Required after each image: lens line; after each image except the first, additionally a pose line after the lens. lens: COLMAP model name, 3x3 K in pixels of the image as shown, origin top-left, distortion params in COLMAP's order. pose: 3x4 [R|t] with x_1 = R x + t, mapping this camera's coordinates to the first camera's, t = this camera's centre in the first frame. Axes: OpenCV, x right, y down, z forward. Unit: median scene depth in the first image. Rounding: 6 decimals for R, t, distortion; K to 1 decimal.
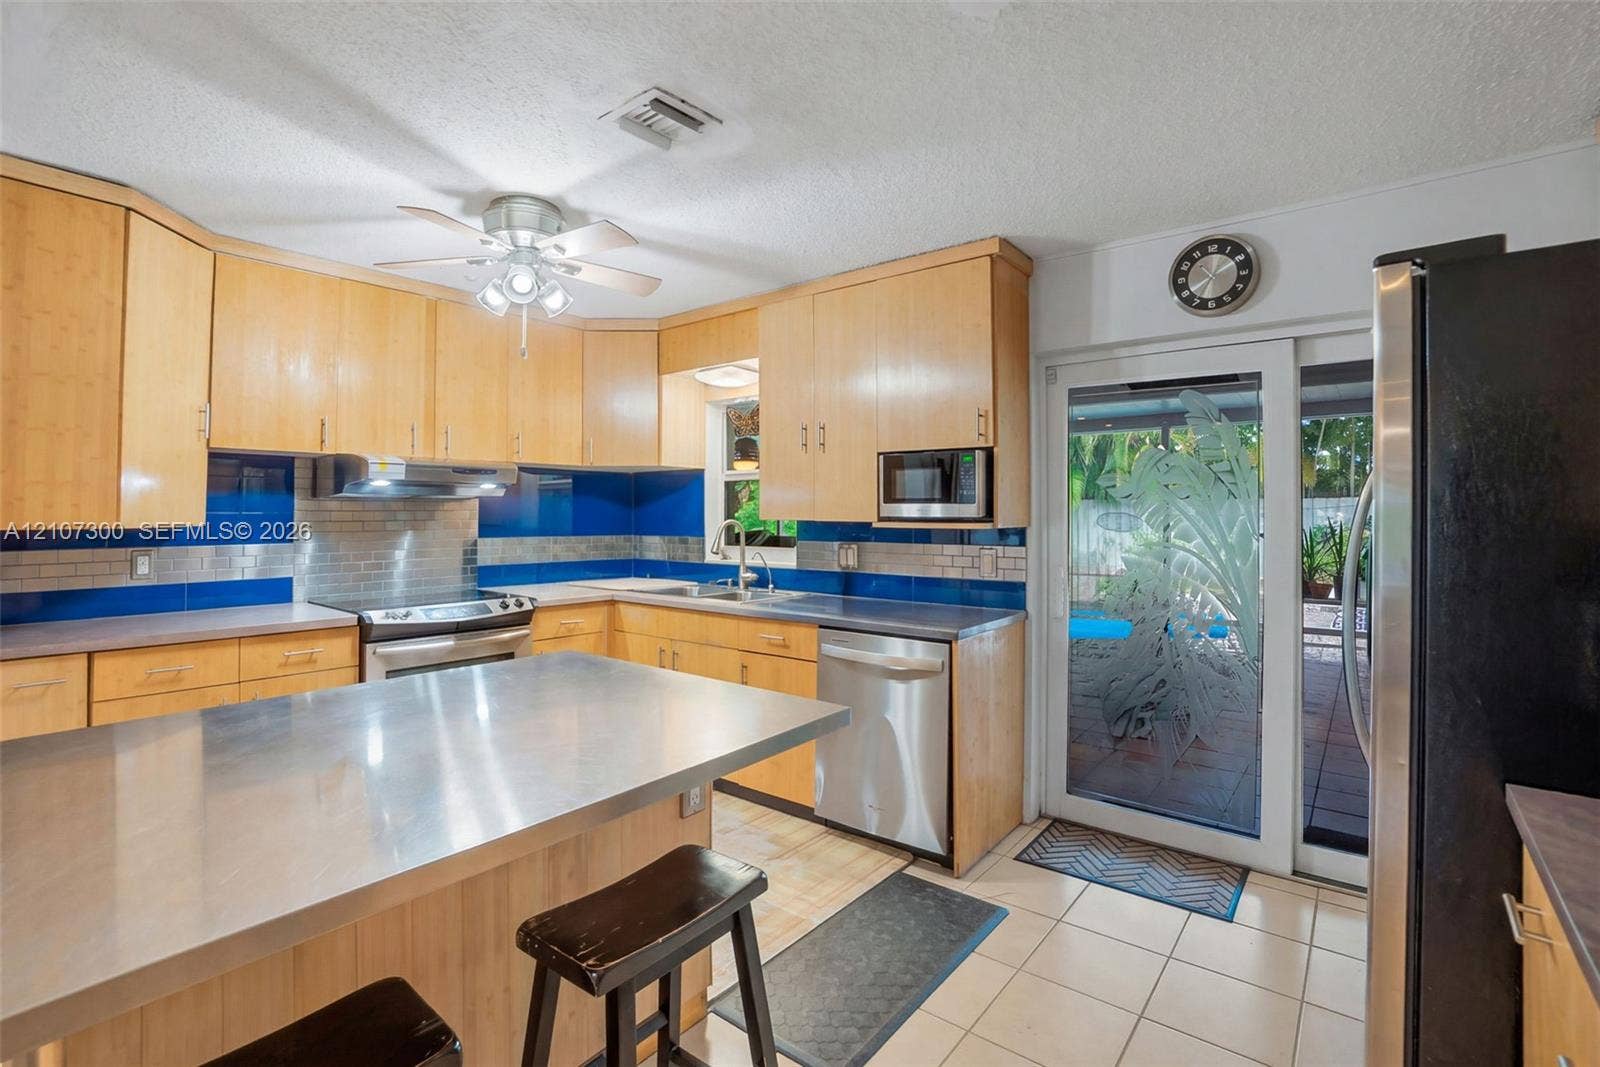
lens RADIAL K [[738.0, 0, 799.6], [0, 738.0, 508.1], [0, 0, 1]] dist [-0.012370, -0.000084]
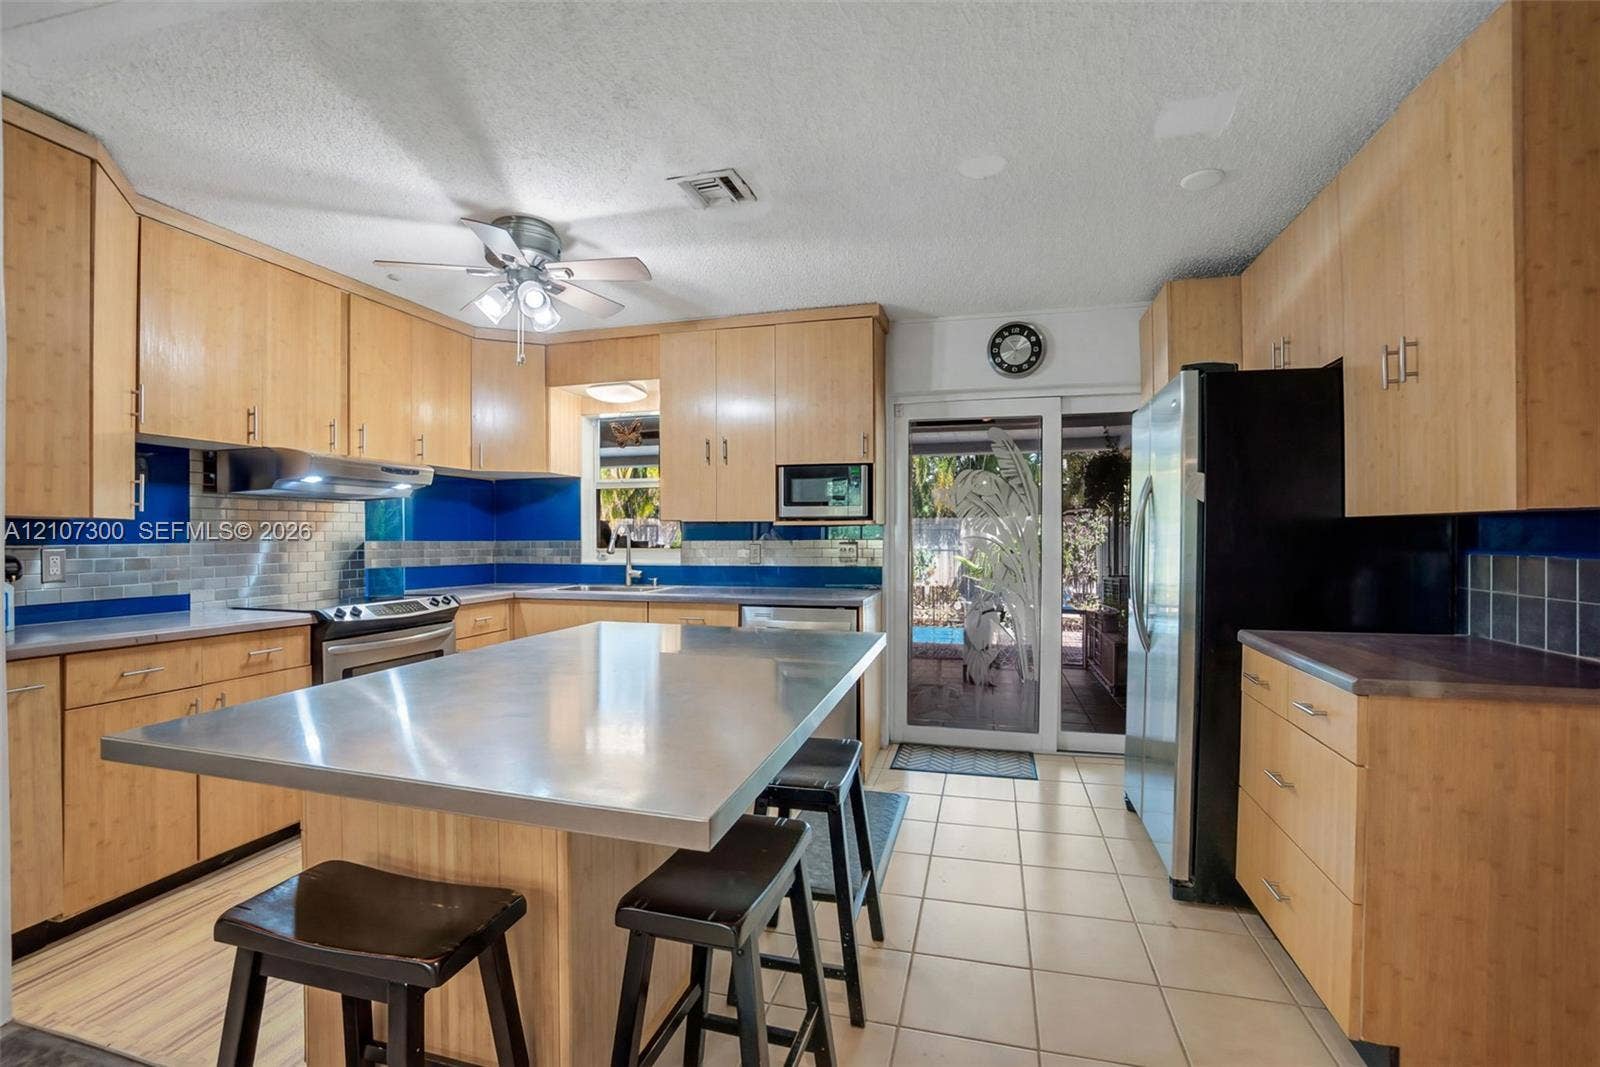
lens RADIAL K [[709.8, 0, 800.0], [0, 709.8, 533.5], [0, 0, 1]] dist [-0.001045, -0.000133]
pose [[0.917763, -0.006468, 0.397075, -0.338658], [0.004625, 0.999974, 0.005599, 0.033808], [-0.397101, -0.003301, 0.917769, -0.106643]]
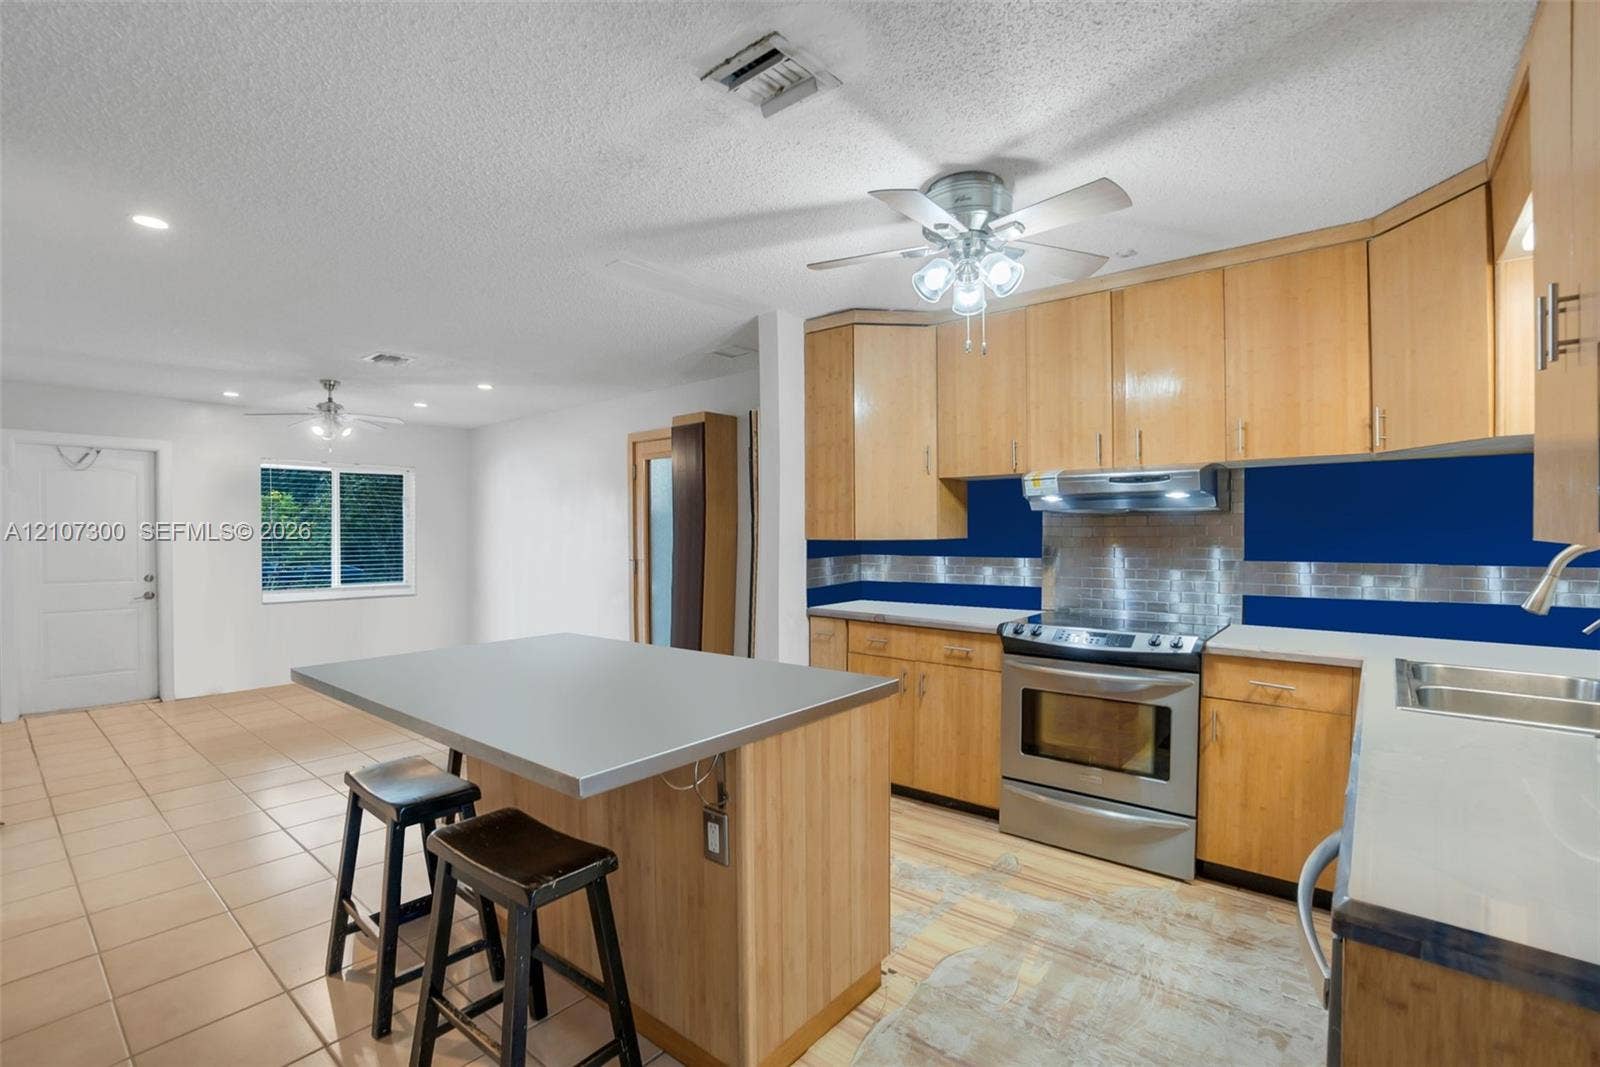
lens RADIAL K [[738.0, 0, 799.6], [0, 738.0, 508.1], [0, 0, 1]] dist [-0.012370, -0.000084]
pose [[-0.004334, -0.038504, -0.999249, 0.423313], [0.008929, 0.999217, -0.038542, 0.014980], [0.999951, -0.009089, -0.003987, 0.647181]]
